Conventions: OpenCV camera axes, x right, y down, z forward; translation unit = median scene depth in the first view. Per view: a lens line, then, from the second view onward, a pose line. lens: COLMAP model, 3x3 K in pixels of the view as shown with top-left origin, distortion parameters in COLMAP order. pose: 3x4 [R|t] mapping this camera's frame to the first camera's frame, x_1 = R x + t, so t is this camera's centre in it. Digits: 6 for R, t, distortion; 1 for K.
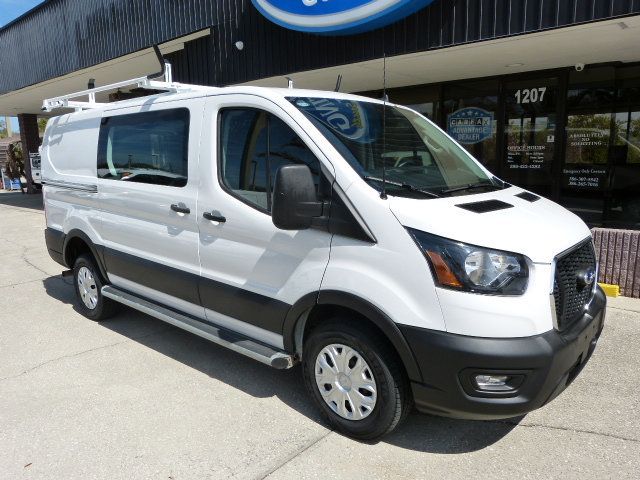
lens RADIAL K [[477.3, 0, 320.1], [0, 477.3, 239.0], [0, 0, 1]] dist [-0.039694, 0.028897]
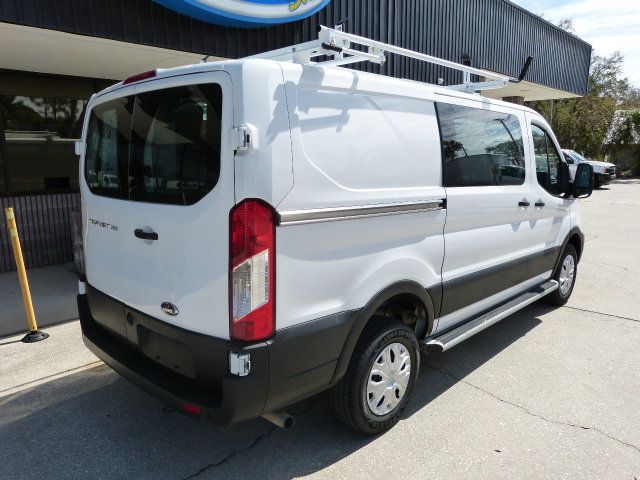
lens RADIAL K [[477.3, 0, 320.7], [0, 477.3, 244.0], [0, 0, 1]] dist [-0.039694, 0.028897]
pose [[0.056801, -0.162528, 0.985068, -1.584622], [0.184090, 0.971448, 0.149665, -0.248818], [-0.981267, 0.172840, 0.085099, 1.509568]]
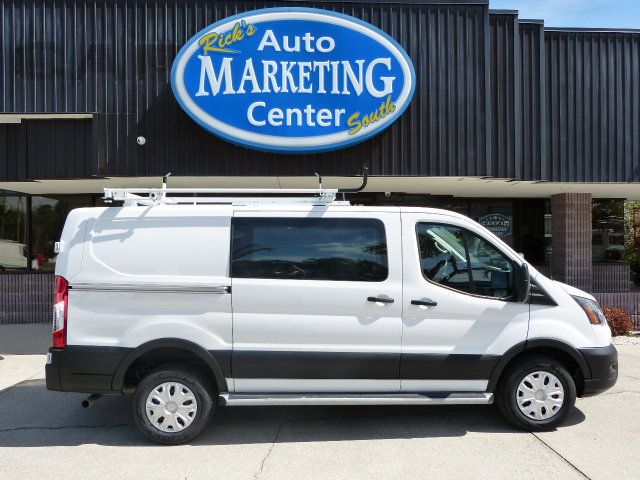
lens RADIAL K [[477.3, 0, 323.7], [0, 477.3, 243.9], [0, 0, 1]] dist [-0.039694, 0.028897]
pose [[0.721304, 0.015291, 0.692450, -1.337208], [0.113242, 0.983700, -0.139683, -0.054077], [-0.683298, 0.179168, 0.707815, 0.229803]]
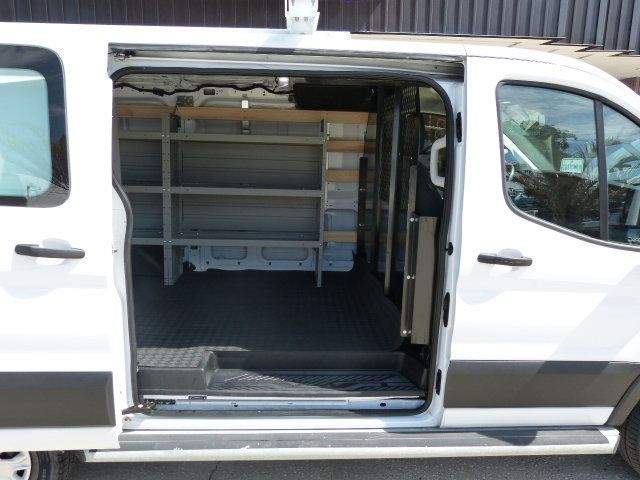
lens RADIAL K [[477.3, 0, 323.9], [0, 477.3, 240.0], [0, 0, 1]] dist [-0.039694, 0.028897]
pose [[0.717584, -0.113926, 0.687091, -0.810160], [0.099723, 0.993173, 0.060528, -0.132947], [-0.689296, 0.025086, 0.724045, 0.717392]]
